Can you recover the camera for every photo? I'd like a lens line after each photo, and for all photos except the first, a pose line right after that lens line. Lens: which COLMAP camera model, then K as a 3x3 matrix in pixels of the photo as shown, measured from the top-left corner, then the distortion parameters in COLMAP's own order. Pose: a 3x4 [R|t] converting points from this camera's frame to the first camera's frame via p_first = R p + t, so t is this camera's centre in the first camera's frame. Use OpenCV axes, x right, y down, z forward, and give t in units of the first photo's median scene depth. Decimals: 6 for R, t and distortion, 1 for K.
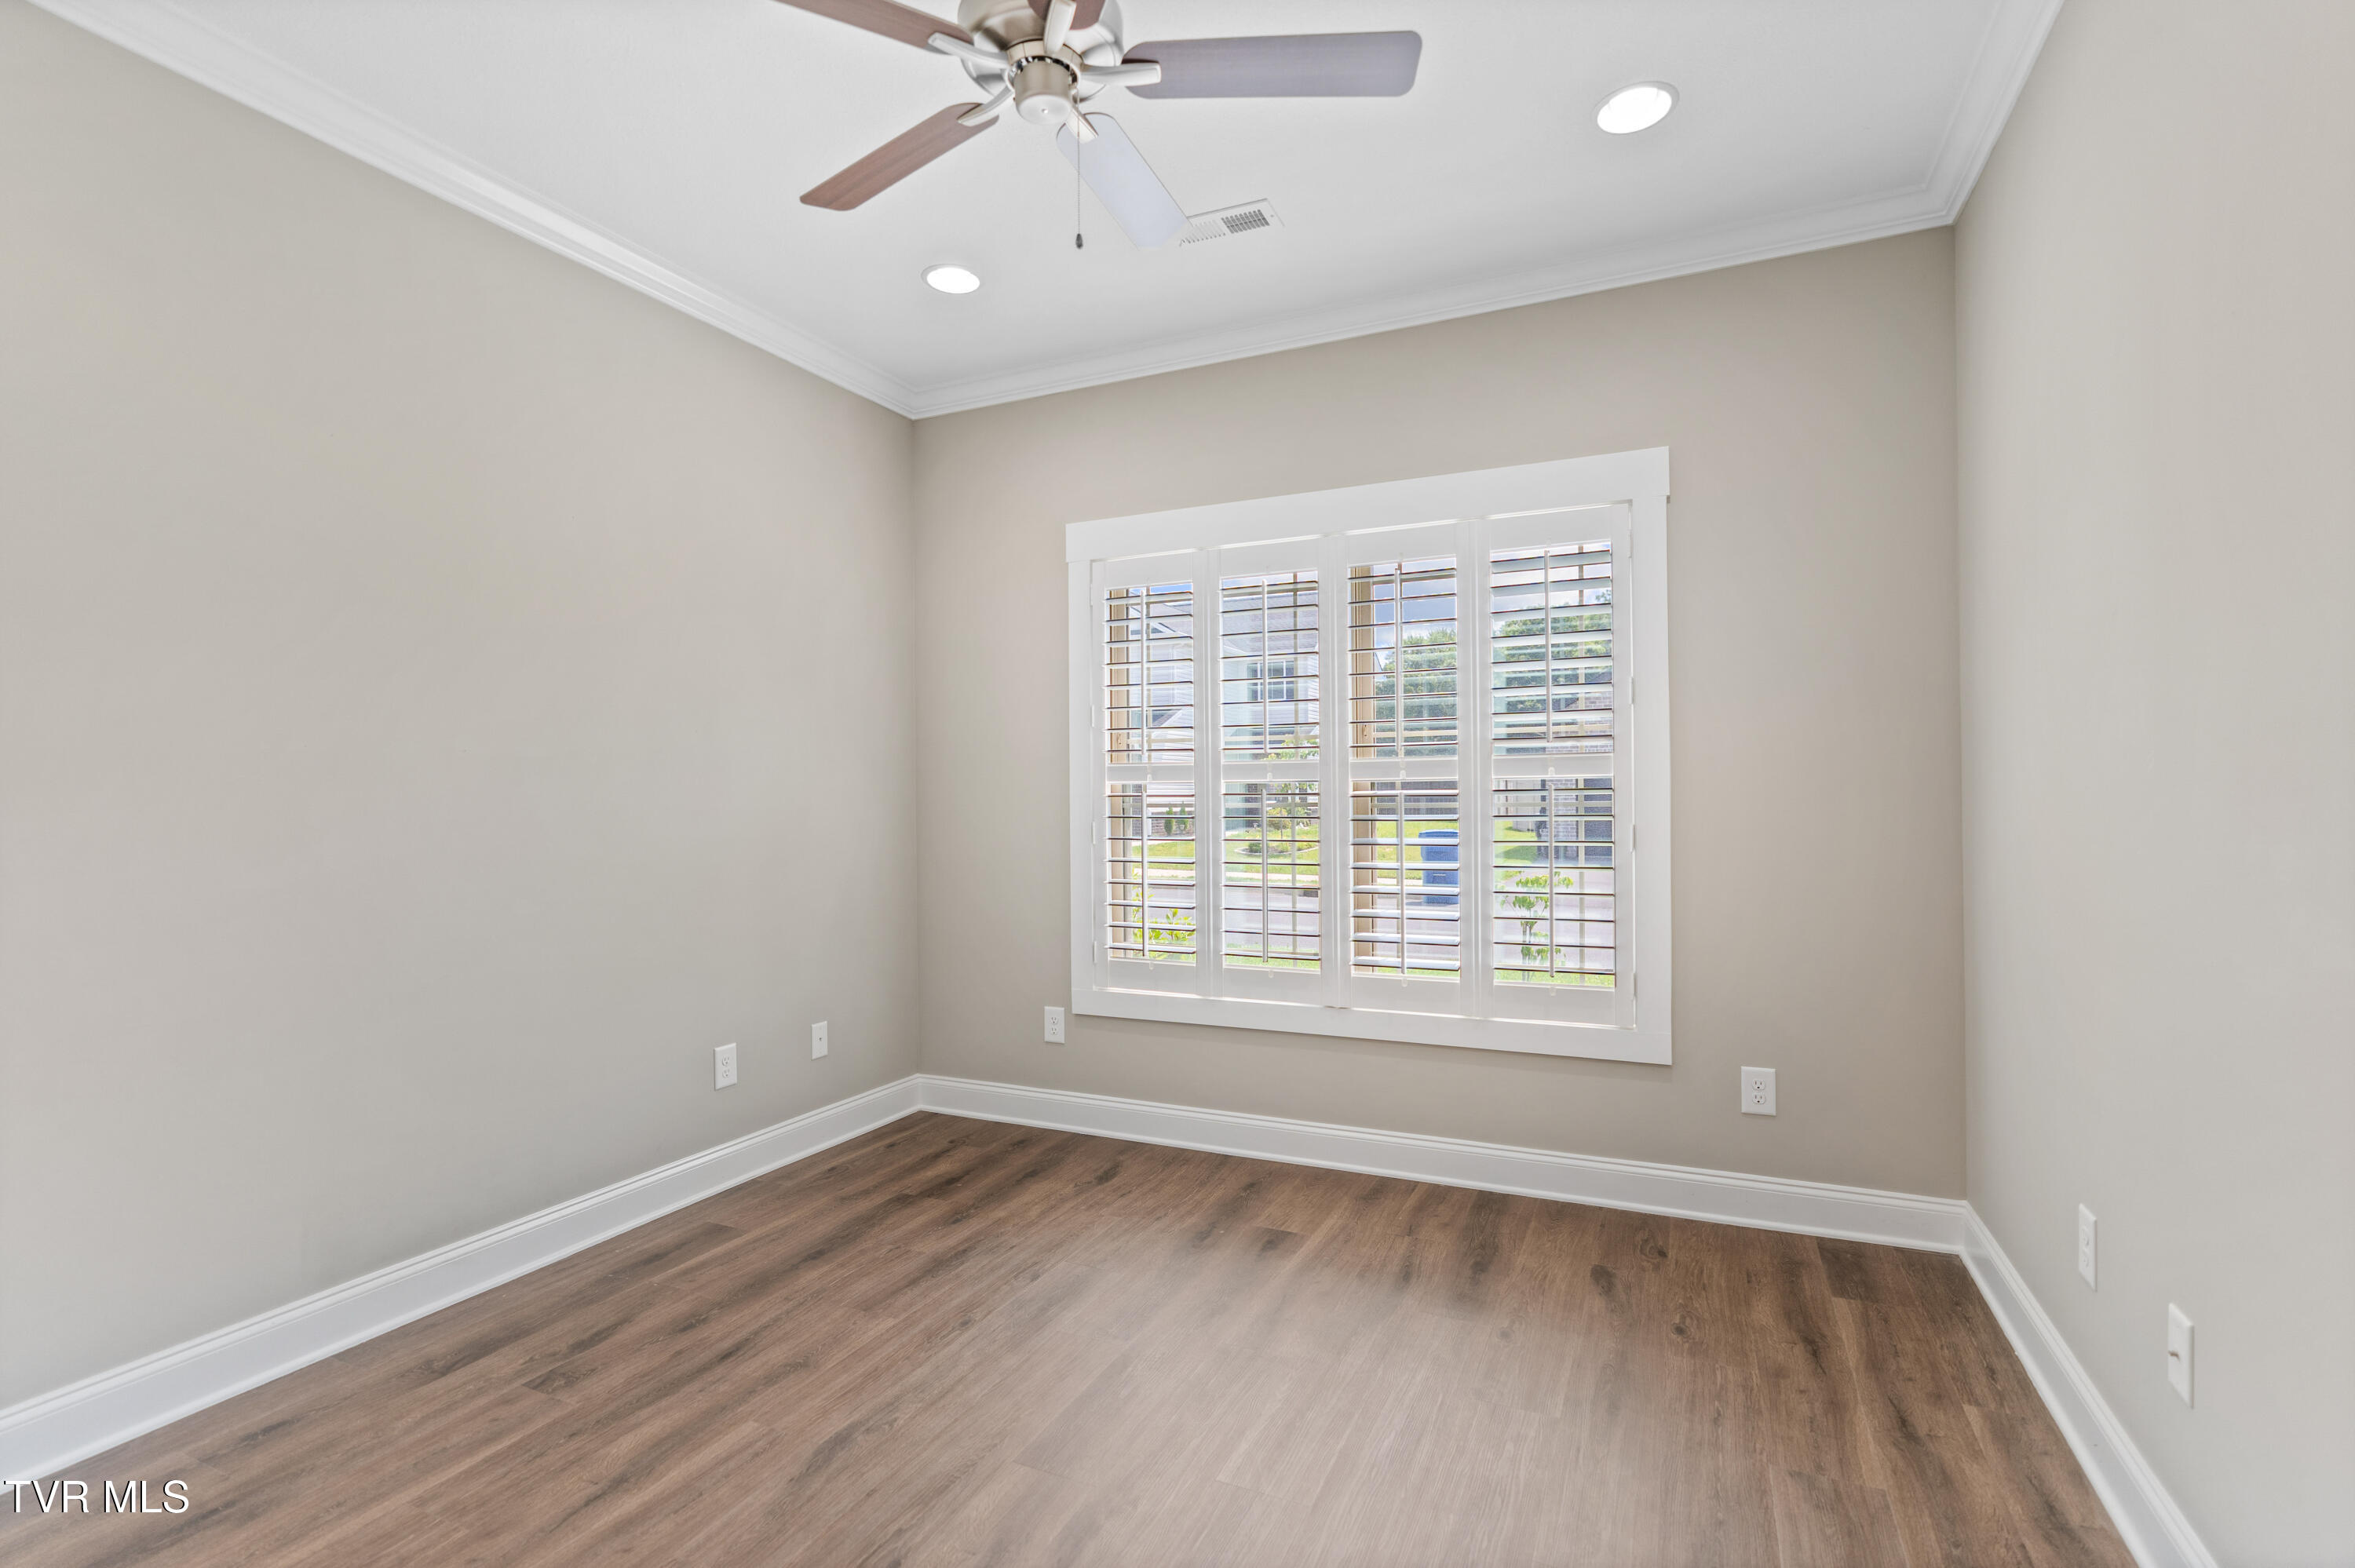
lens RADIAL K [[1089.9, 0, 1176.2], [0, 1089.9, 789.0], [0, 0, 1]] dist [-0.001924, 0.001552]
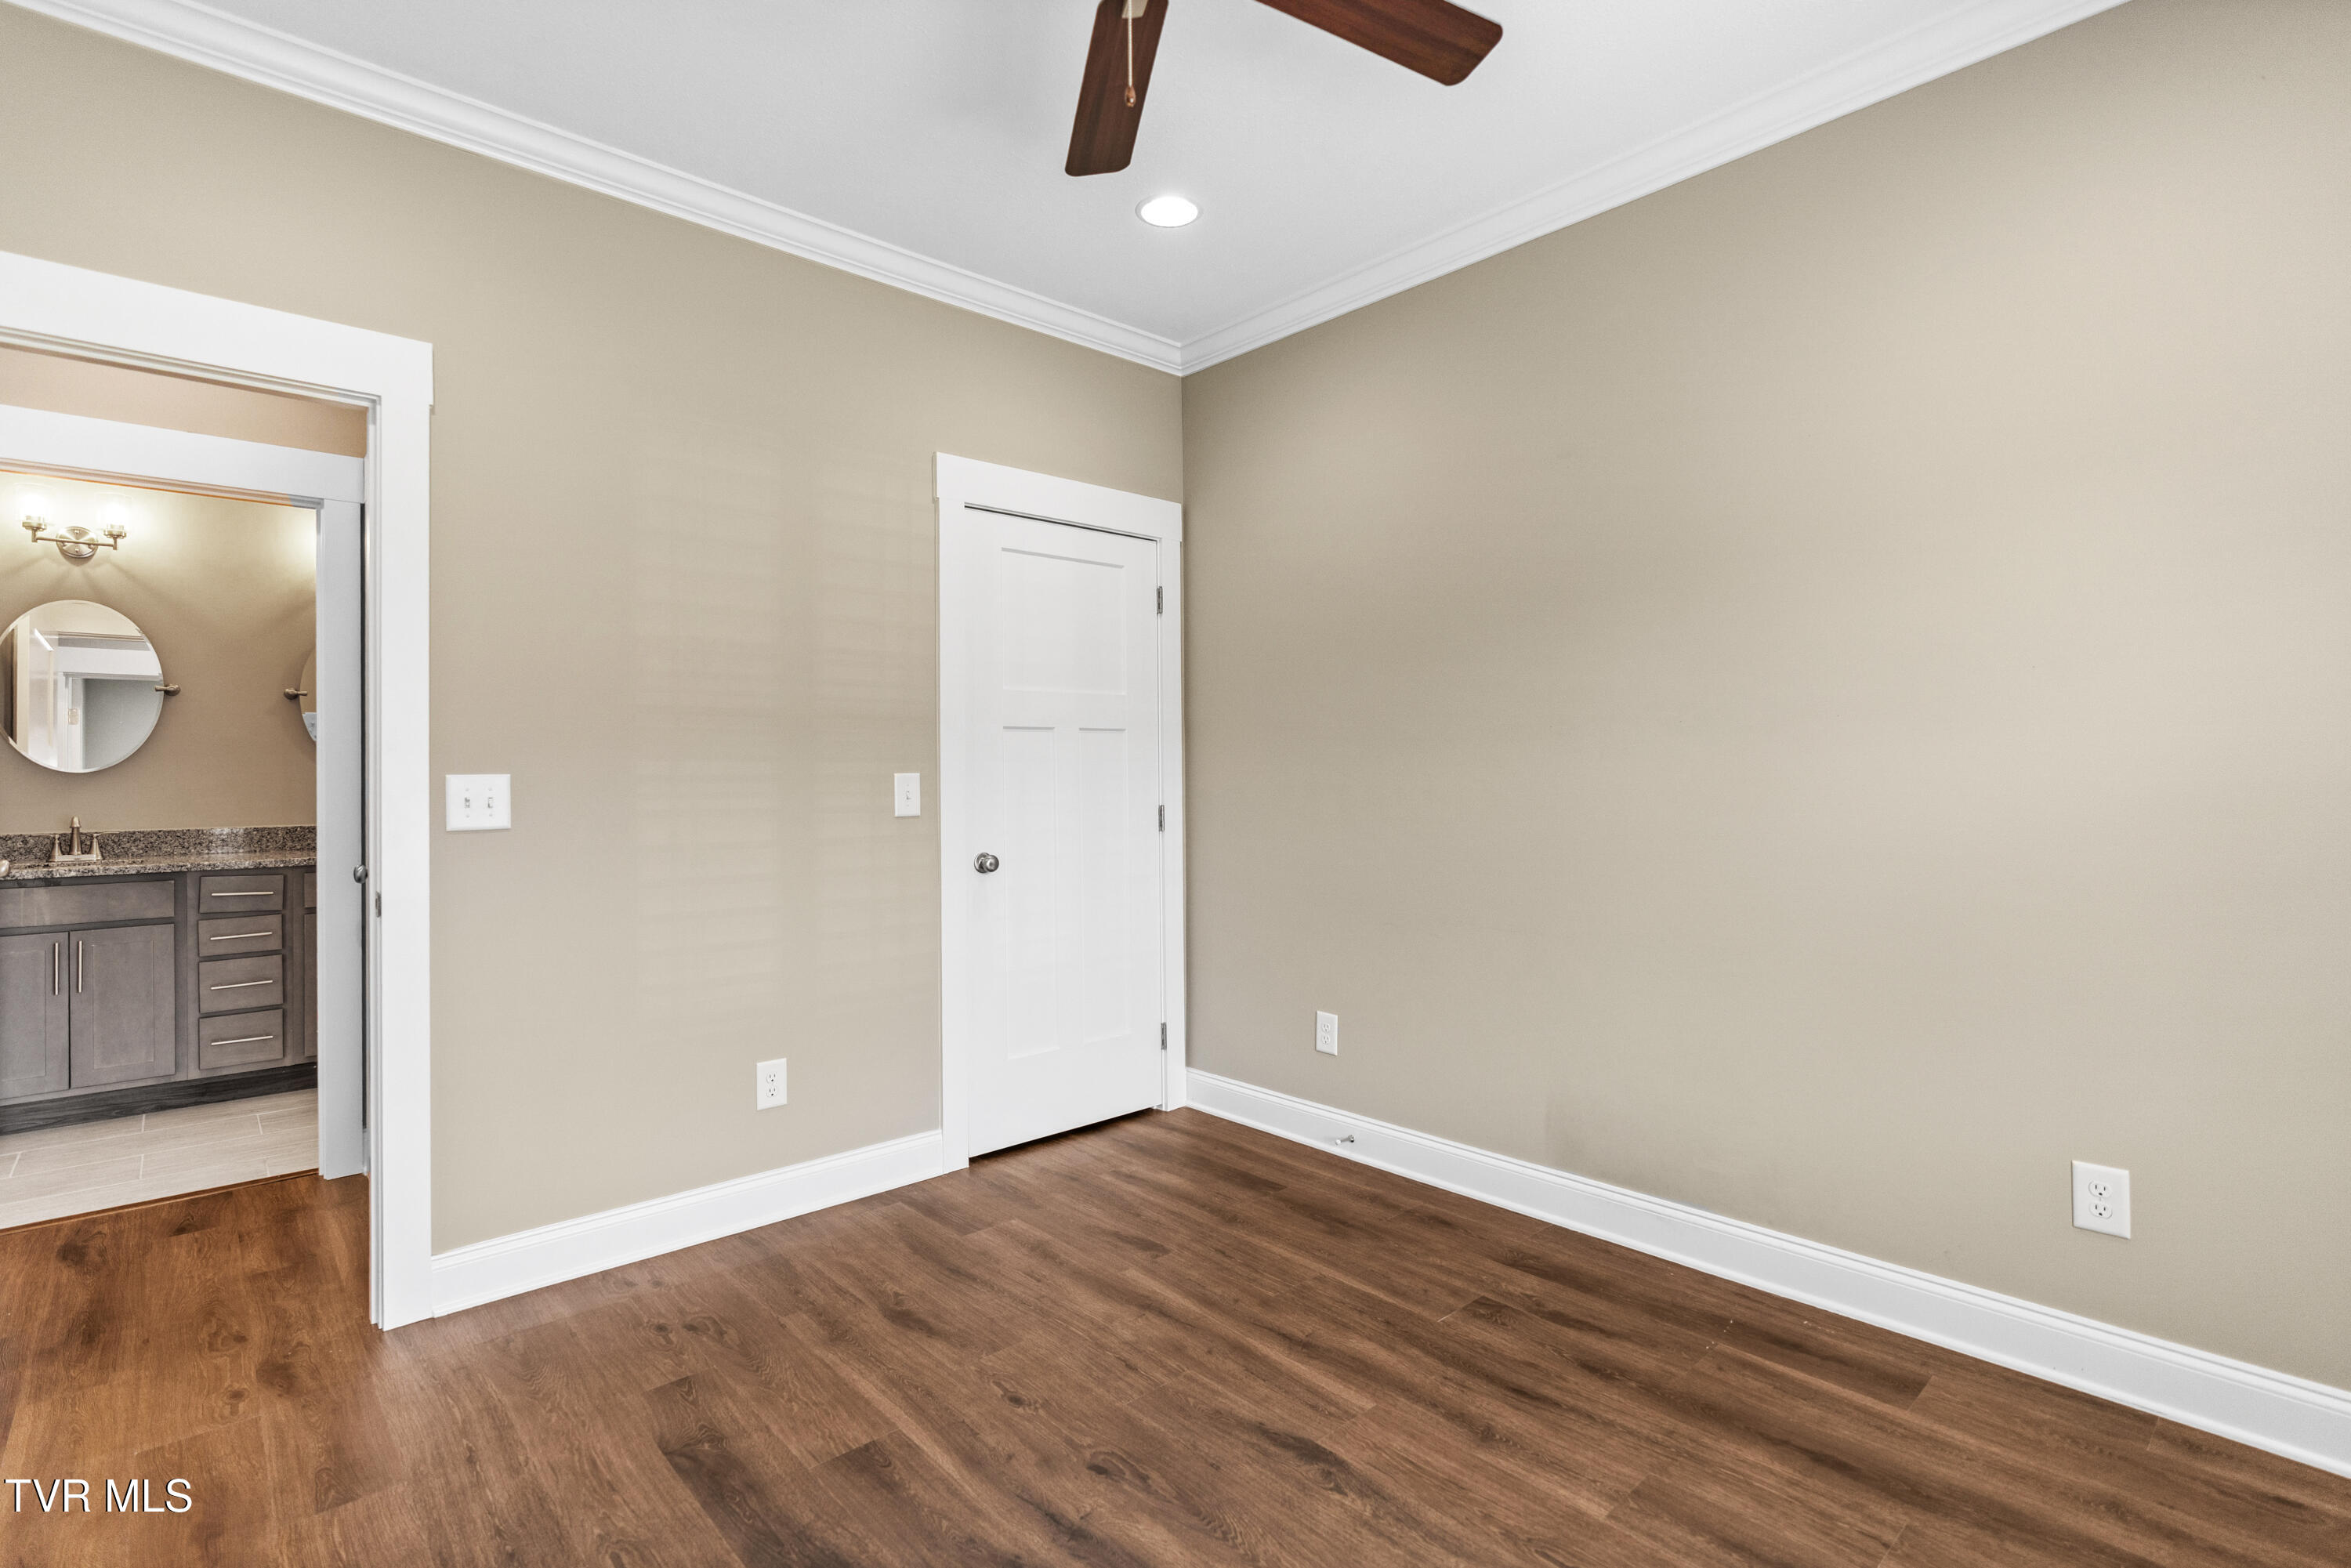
lens RADIAL K [[1088.2, 0, 1164.5], [0, 1088.2, 764.8], [0, 0, 1]] dist [-0.001924, 0.001552]
pose [[-0.397808, -0.003814, -0.917461, 0.547556], [0.018087, 0.999764, -0.011999, 0.007906], [0.917290, -0.021367, -0.397645, 1.133628]]
